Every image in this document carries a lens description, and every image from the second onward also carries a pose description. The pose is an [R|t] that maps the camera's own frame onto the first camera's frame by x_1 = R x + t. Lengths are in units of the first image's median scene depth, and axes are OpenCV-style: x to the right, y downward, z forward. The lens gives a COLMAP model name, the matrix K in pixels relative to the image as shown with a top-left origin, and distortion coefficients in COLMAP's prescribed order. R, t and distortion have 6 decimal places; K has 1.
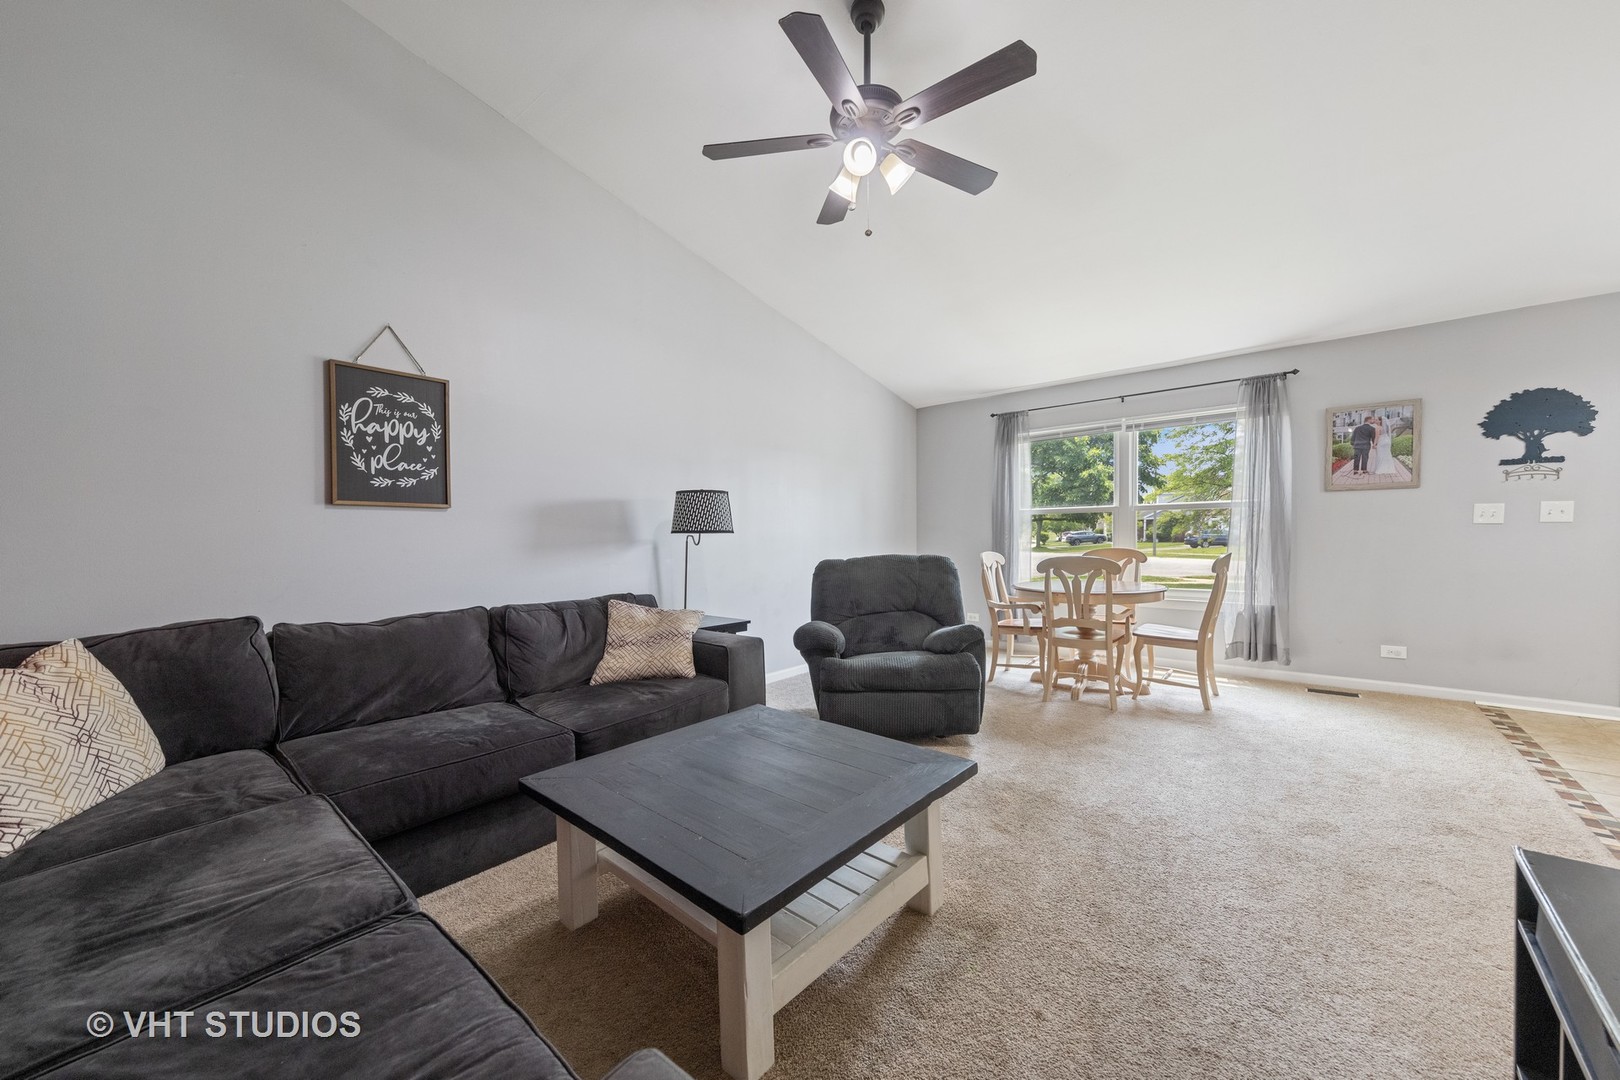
lens RADIAL K [[594.3, 0, 807.0], [0, 594.3, 547.1], [0, 0, 1]] dist [0.001346, 0.000020]
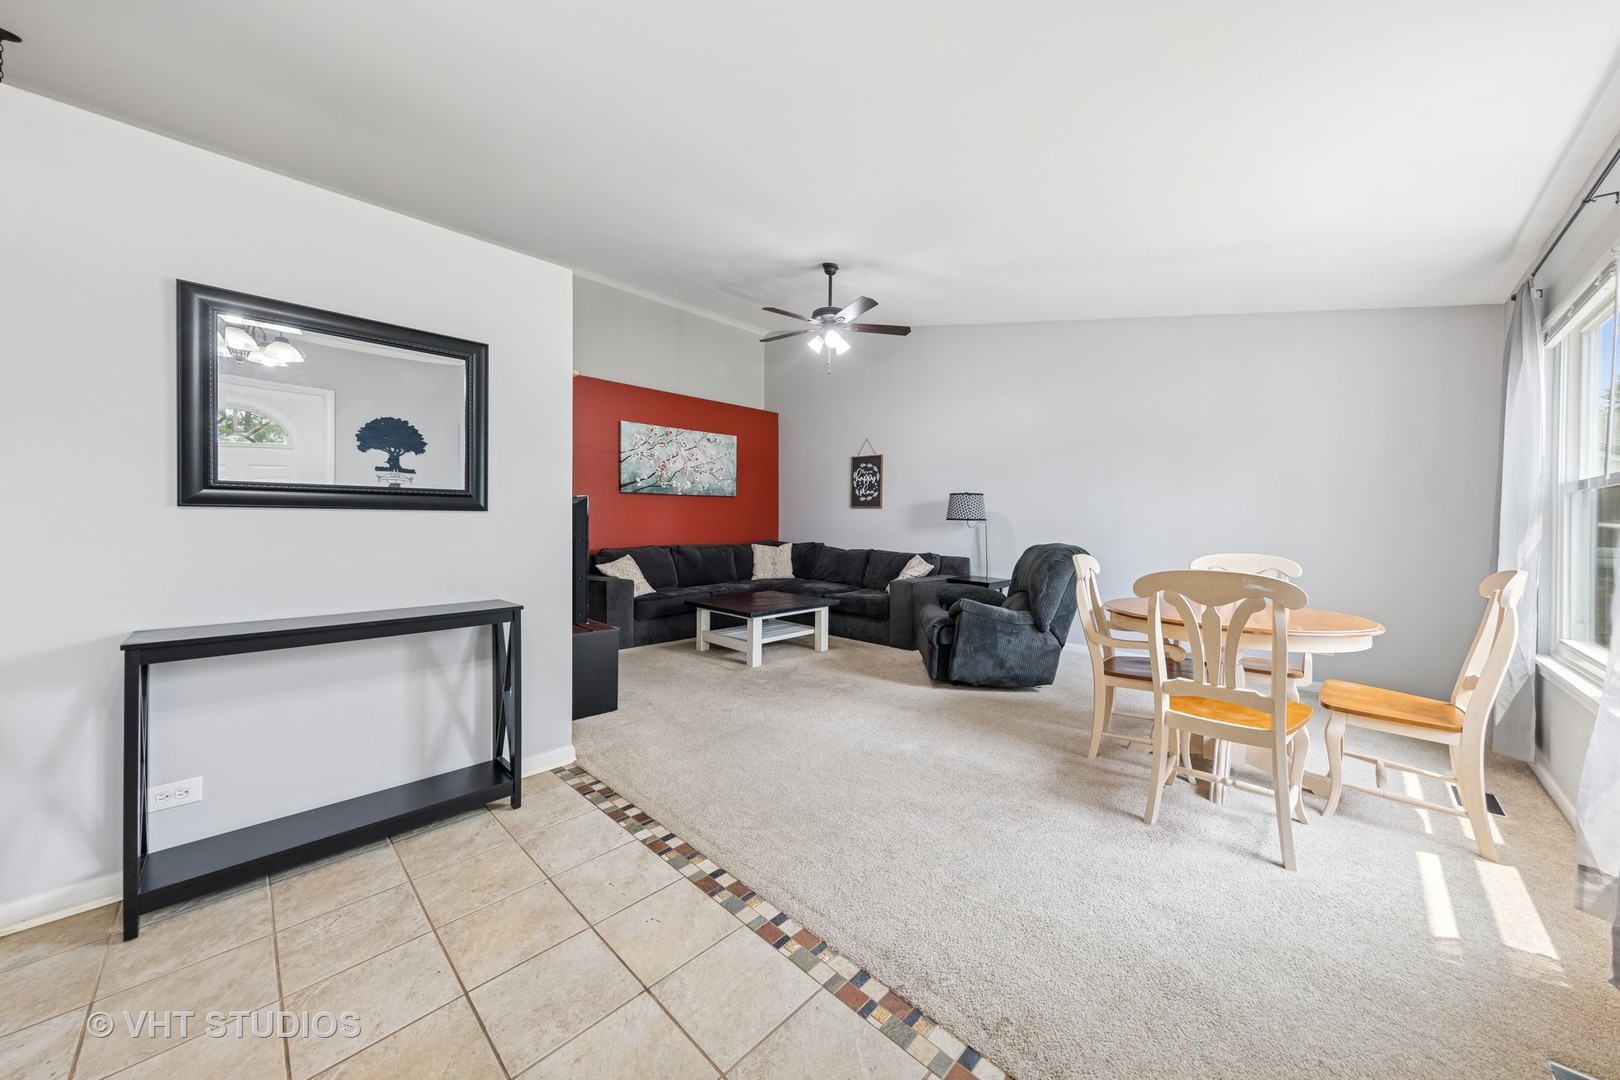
lens RADIAL K [[553.6, 0, 836.3], [0, 553.6, 517.8], [0, 0, 1]] dist [0.000026, -0.000003]
pose [[-0.034422, 0.010284, -0.999354, 1.280635], [-0.030782, 0.999462, 0.011346, -0.035925], [0.998933, 0.031152, -0.034087, 0.707205]]
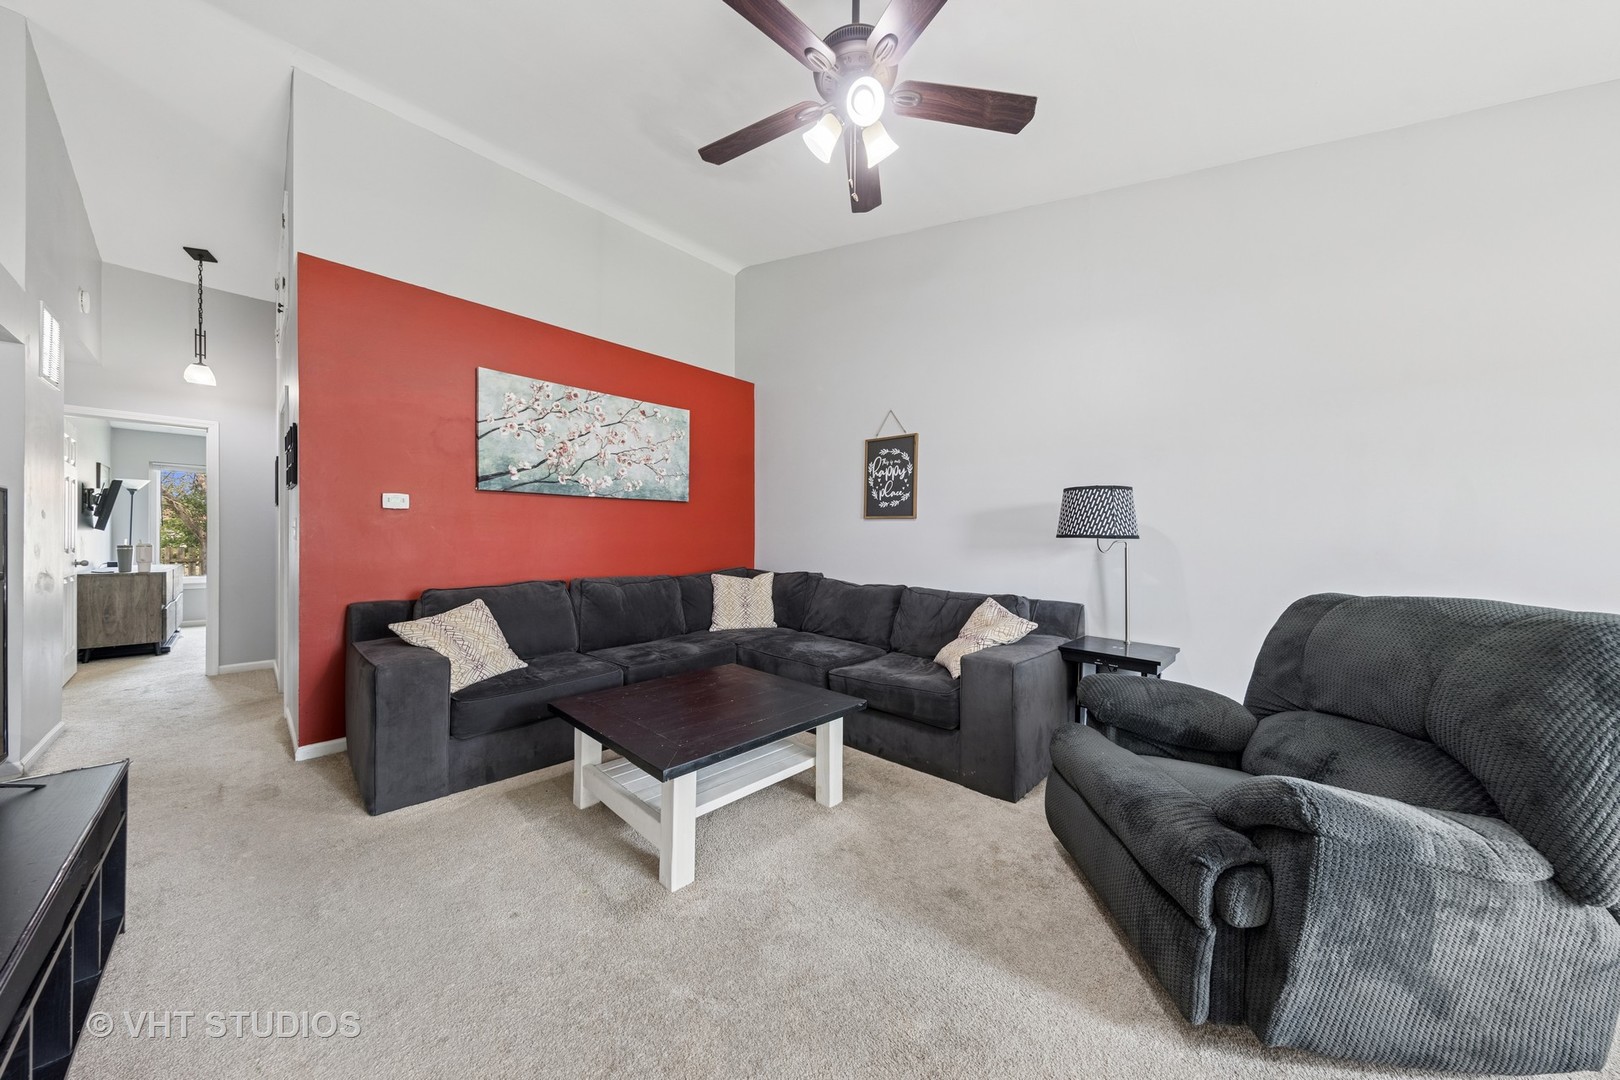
lens RADIAL K [[523.0, 0, 824.6], [0, 523.0, 536.8], [0, 0, 1]] dist [0.000530, 0.000015]
pose [[-0.025947, 0.011591, -0.999596, 0.567658], [-0.031289, 0.999433, 0.012401, -0.022372], [0.999174, 0.031599, -0.025570, 0.636740]]
